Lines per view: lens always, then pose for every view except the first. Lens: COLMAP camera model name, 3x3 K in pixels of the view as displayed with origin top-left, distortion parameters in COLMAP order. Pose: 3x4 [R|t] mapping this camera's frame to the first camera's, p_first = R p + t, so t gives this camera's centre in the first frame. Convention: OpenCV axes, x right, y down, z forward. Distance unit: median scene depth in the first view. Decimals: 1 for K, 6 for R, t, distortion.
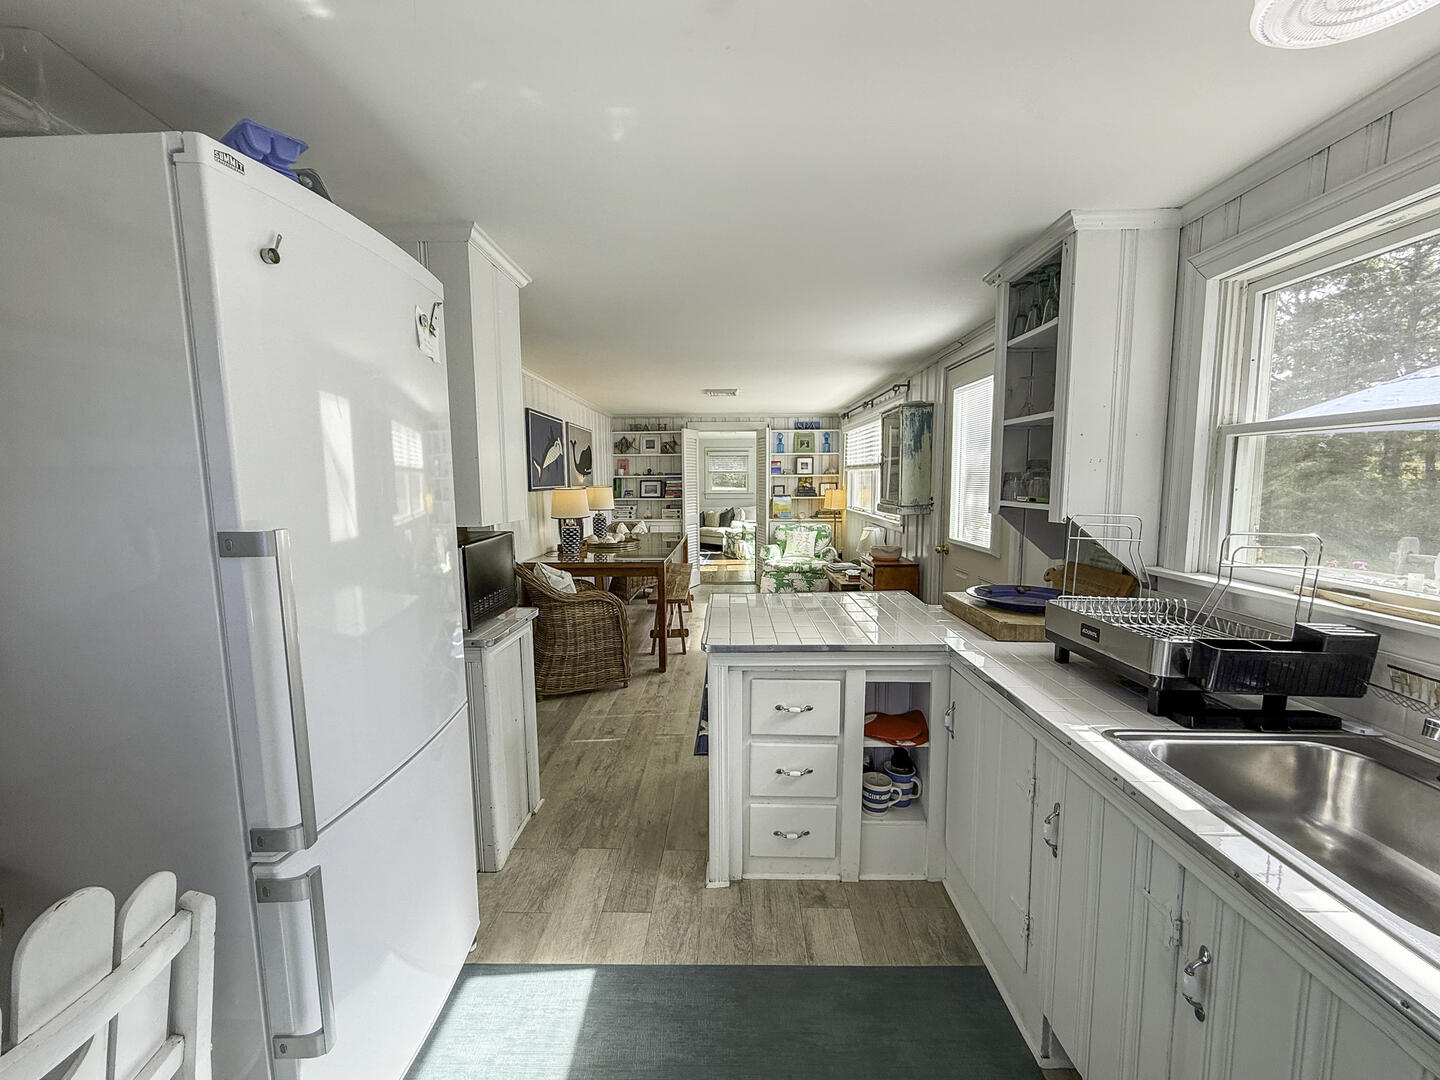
lens RADIAL K [[579.2, 0, 720.0], [0, 579.2, 540.0], [0, 0, 1]] dist [0.000600, 0.000077]
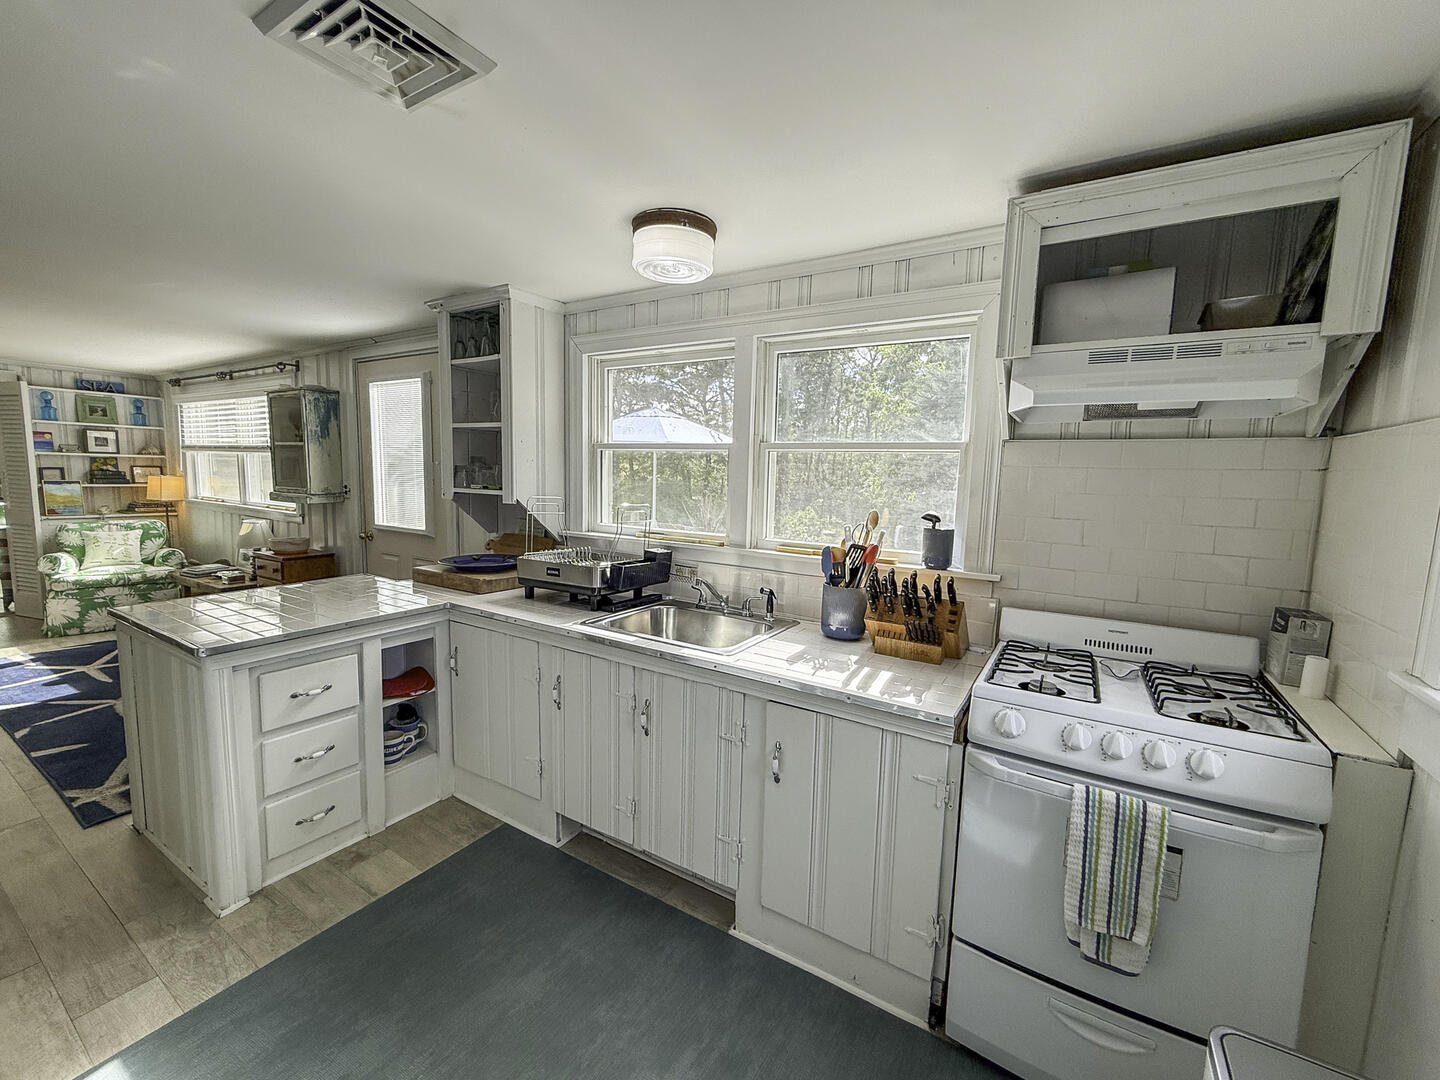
lens RADIAL K [[585.1, 0, 720.0], [0, 585.1, 540.0], [0, 0, 1]] dist [-0.000977, -0.000103]
pose [[0.508227, -0.075795, 0.857881, -0.233669], [0.060273, 0.996808, 0.052363, 0.008727], [-0.859111, 0.025095, 0.511173, -0.094786]]
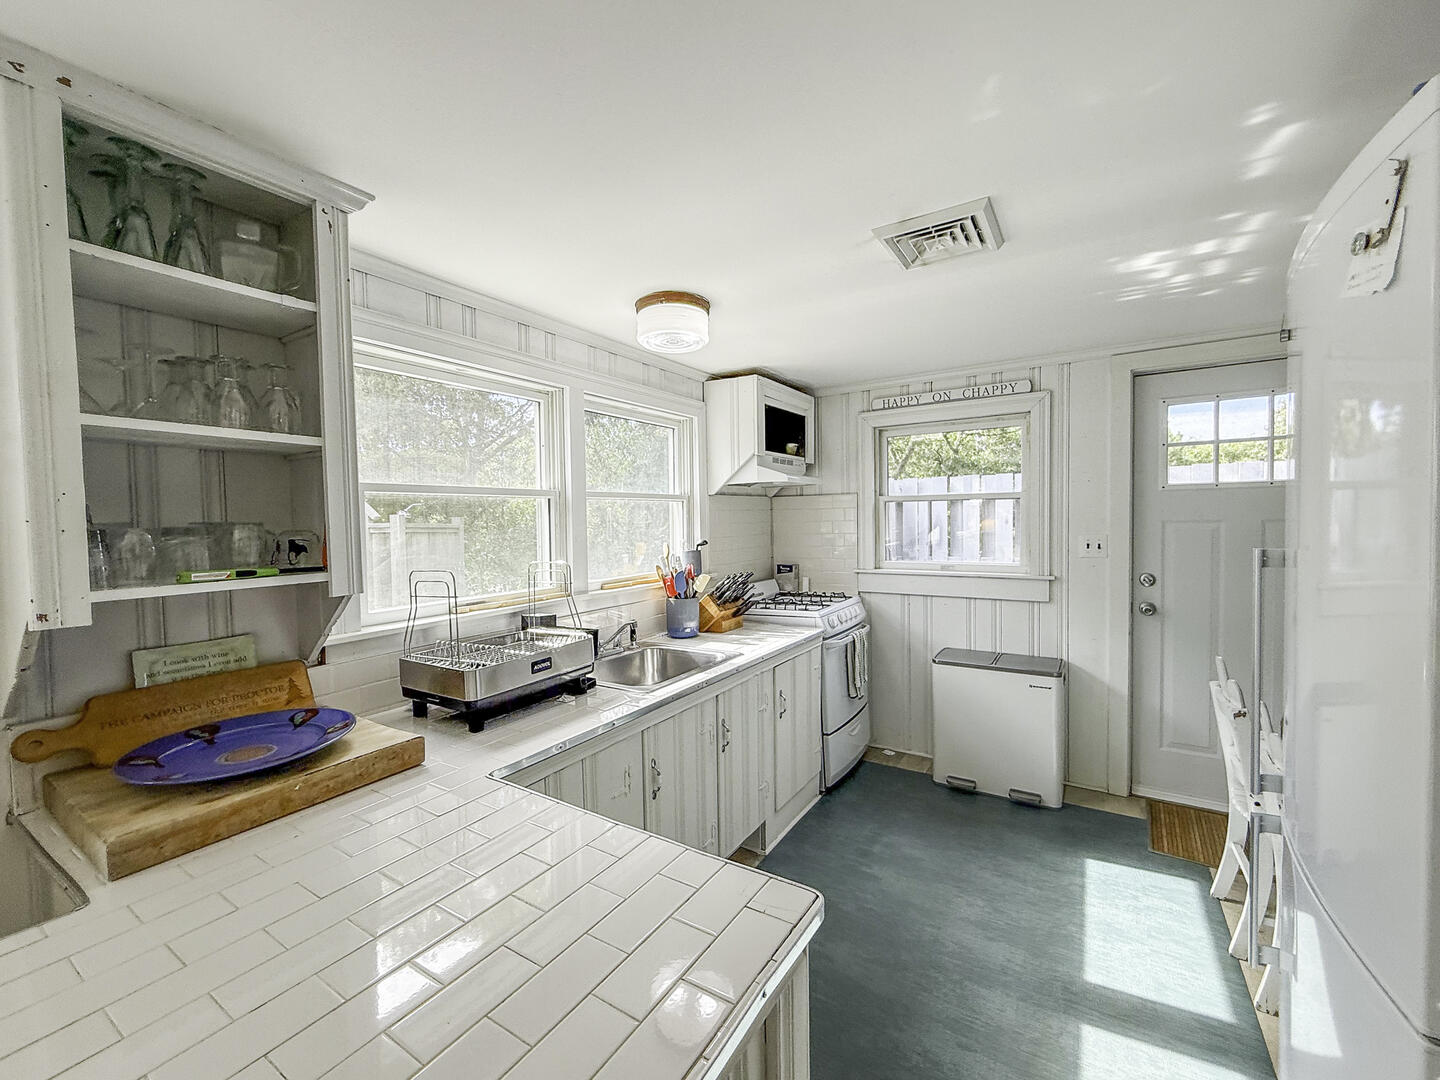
lens RADIAL K [[600.8, 0, 720.0], [0, 600.8, 540.0], [0, 0, 1]] dist [-0.000393, -0.000967]
pose [[-0.855180, 0.004681, 0.518310, -0.126159], [0.079555, 0.989297, 0.122325, -0.094782], [-0.512190, 0.145844, -0.846399, 0.862352]]
